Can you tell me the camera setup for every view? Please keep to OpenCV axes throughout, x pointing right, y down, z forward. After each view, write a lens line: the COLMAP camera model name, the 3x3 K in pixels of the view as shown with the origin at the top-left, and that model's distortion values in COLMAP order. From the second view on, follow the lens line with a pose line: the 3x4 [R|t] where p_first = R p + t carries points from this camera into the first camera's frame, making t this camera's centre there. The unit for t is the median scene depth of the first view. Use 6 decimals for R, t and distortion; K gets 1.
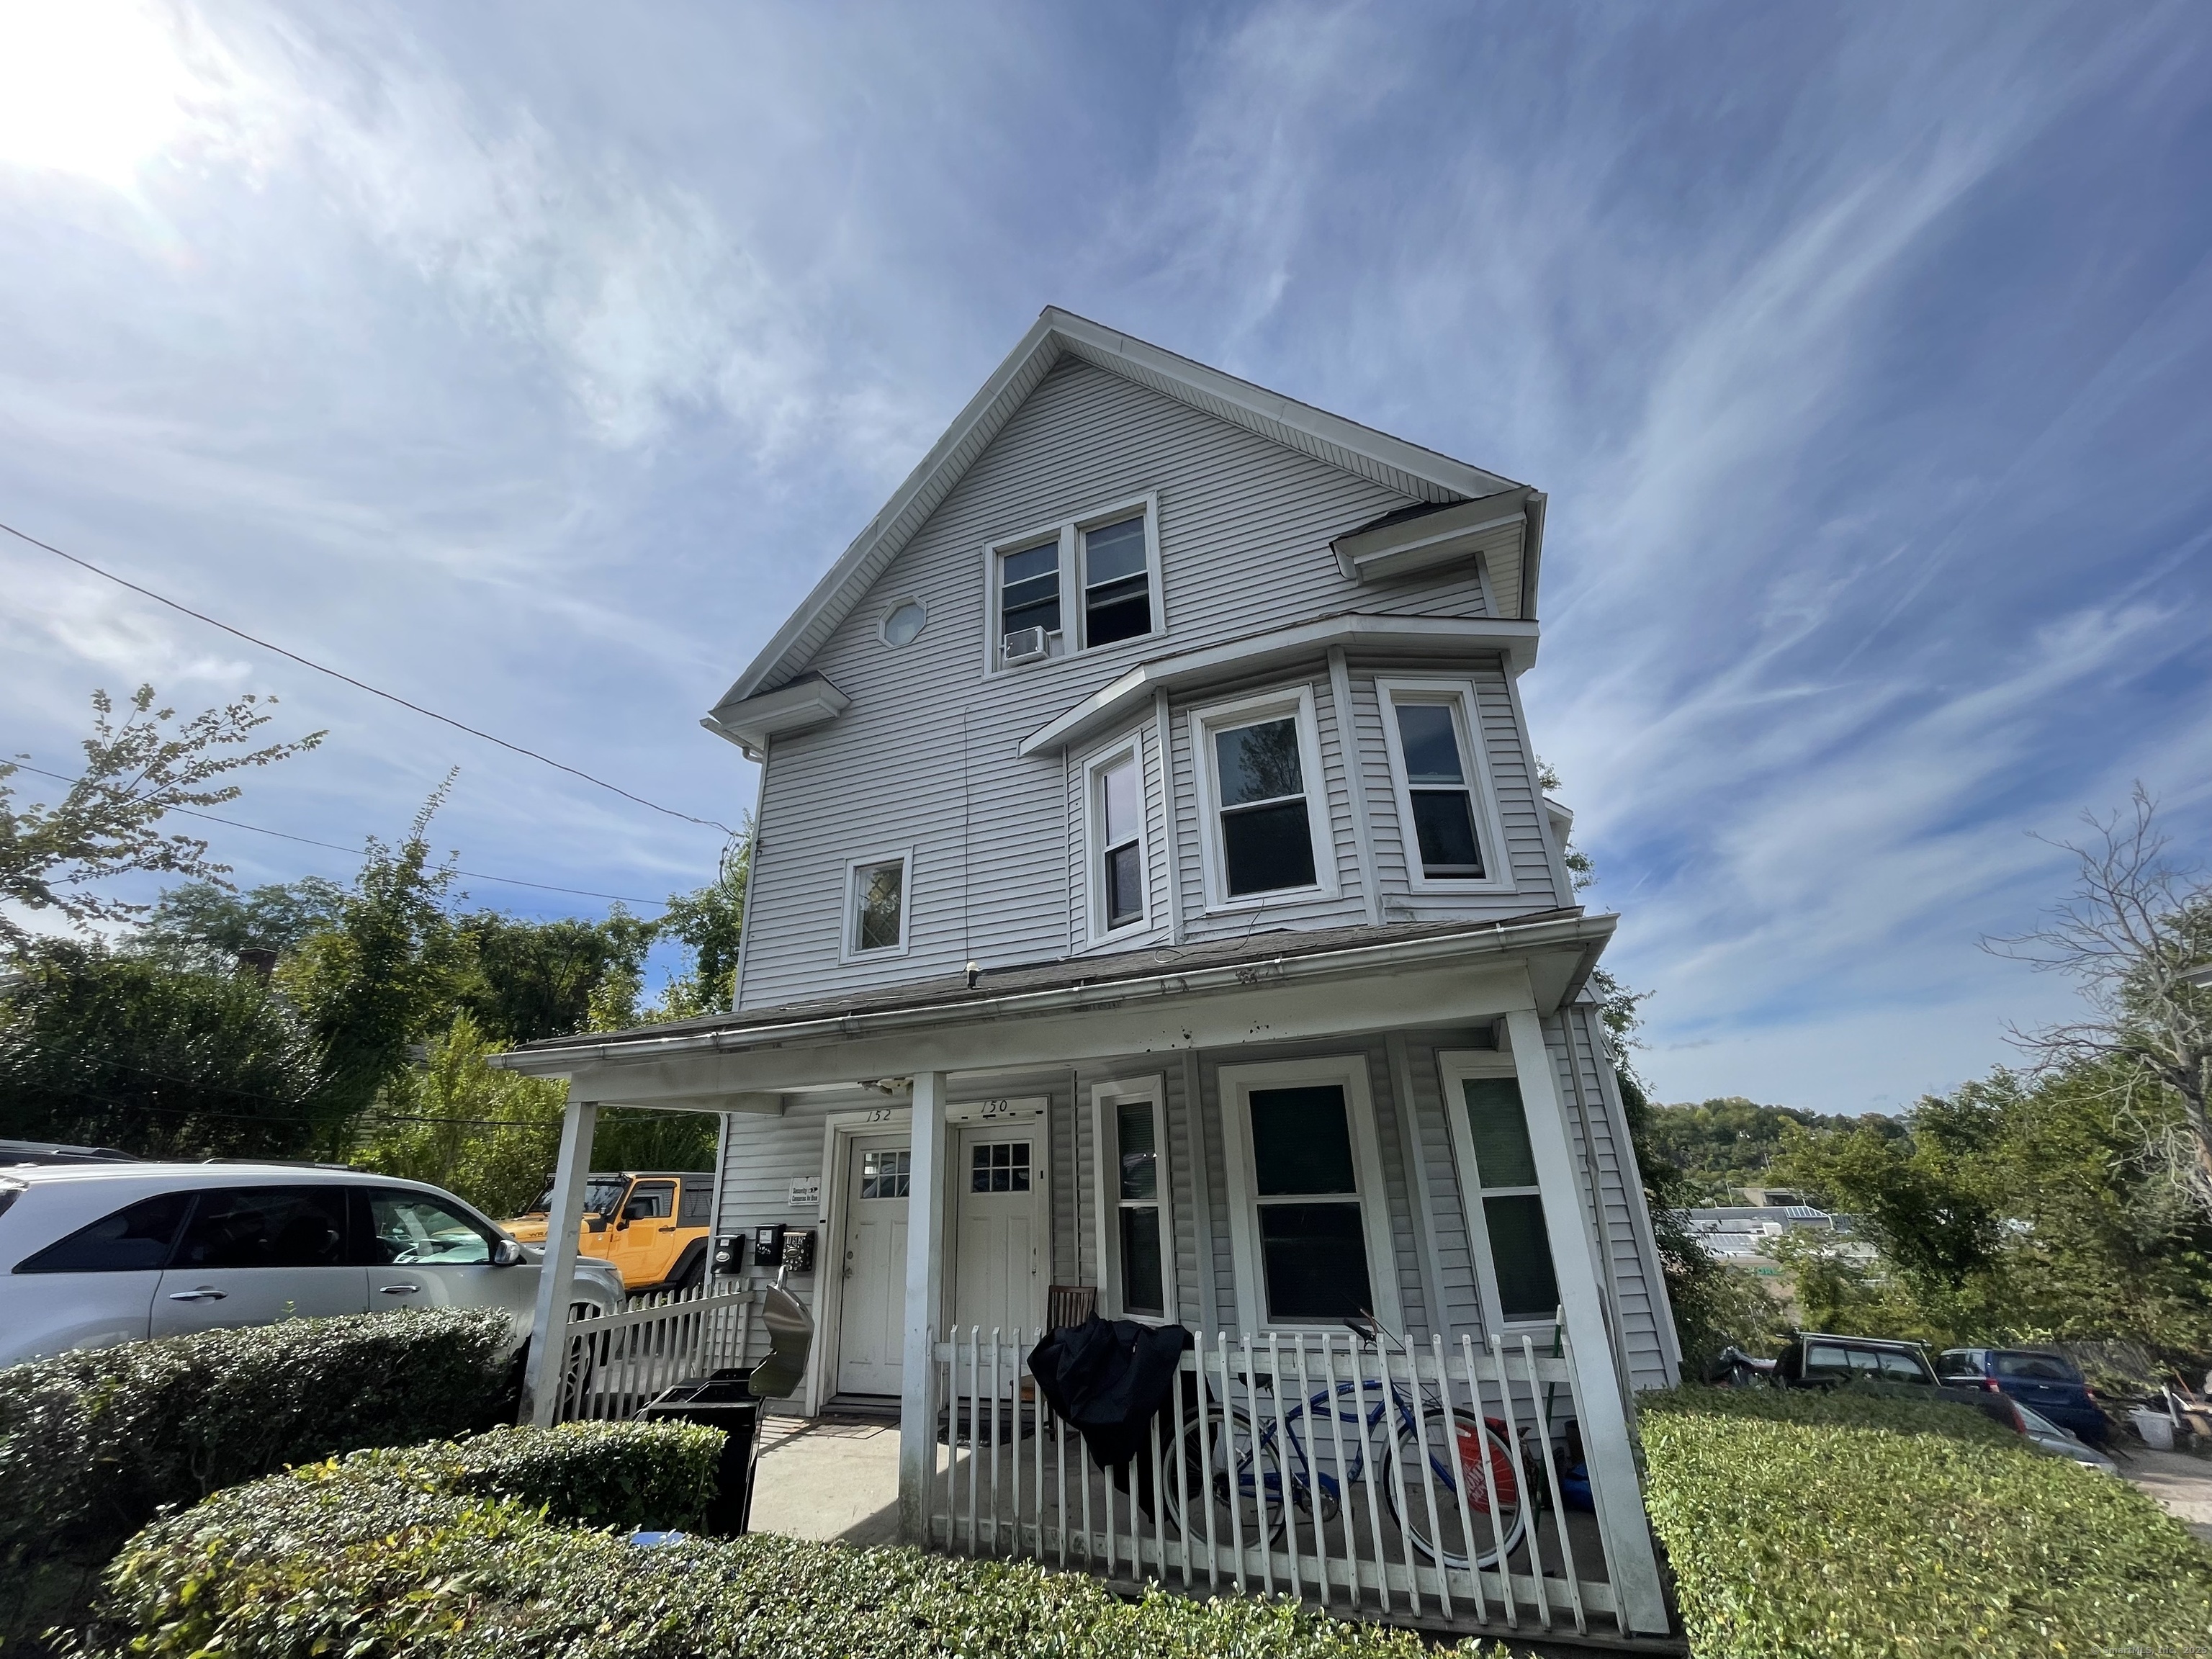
lens RADIAL K [[898.0, 0, 1114.6], [0, 898.0, 835.2], [0, 0, 1]] dist [-0.002888, -0.000274]
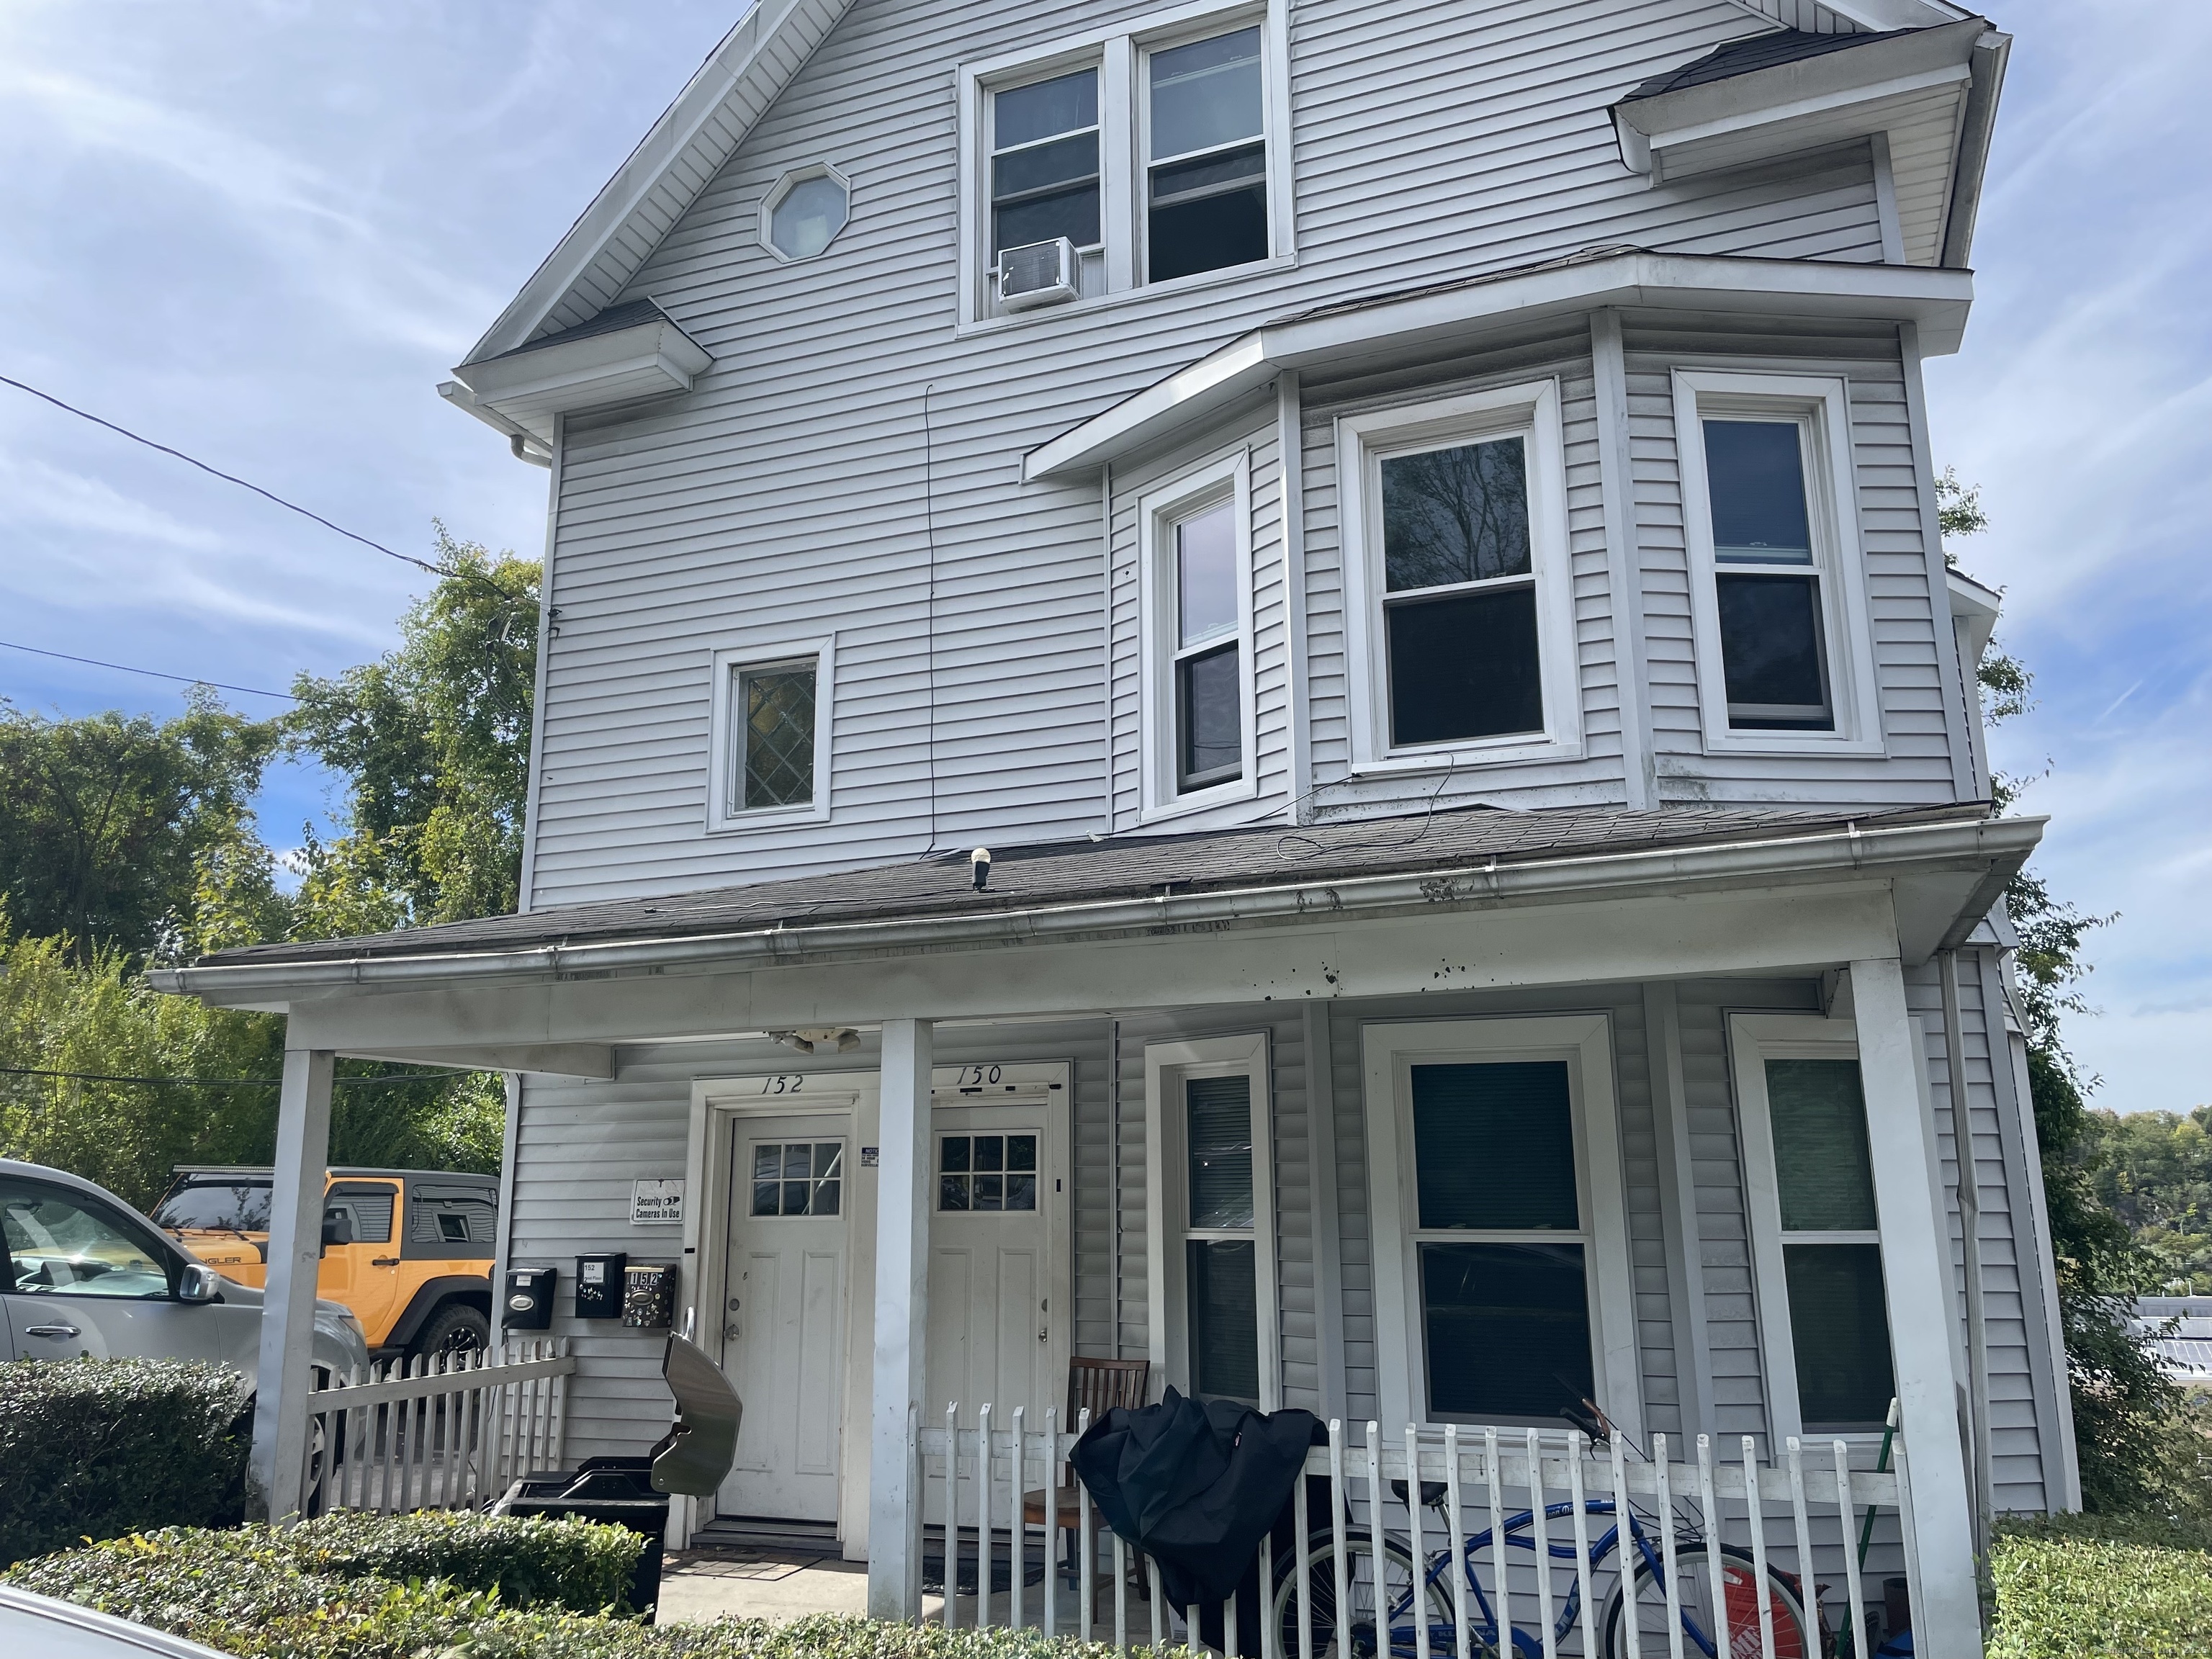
lens RADIAL K [[1686.2, 0, 1106.0], [0, 1686.2, 829.5], [0, 0, 1]] dist [0.100945, -0.145066]
pose [[0.999504, 0.031461, -0.001420, -0.056016], [-0.030914, 0.988739, 0.146425, -0.034137], [0.006010, -0.146309, 0.989221, -0.112790]]
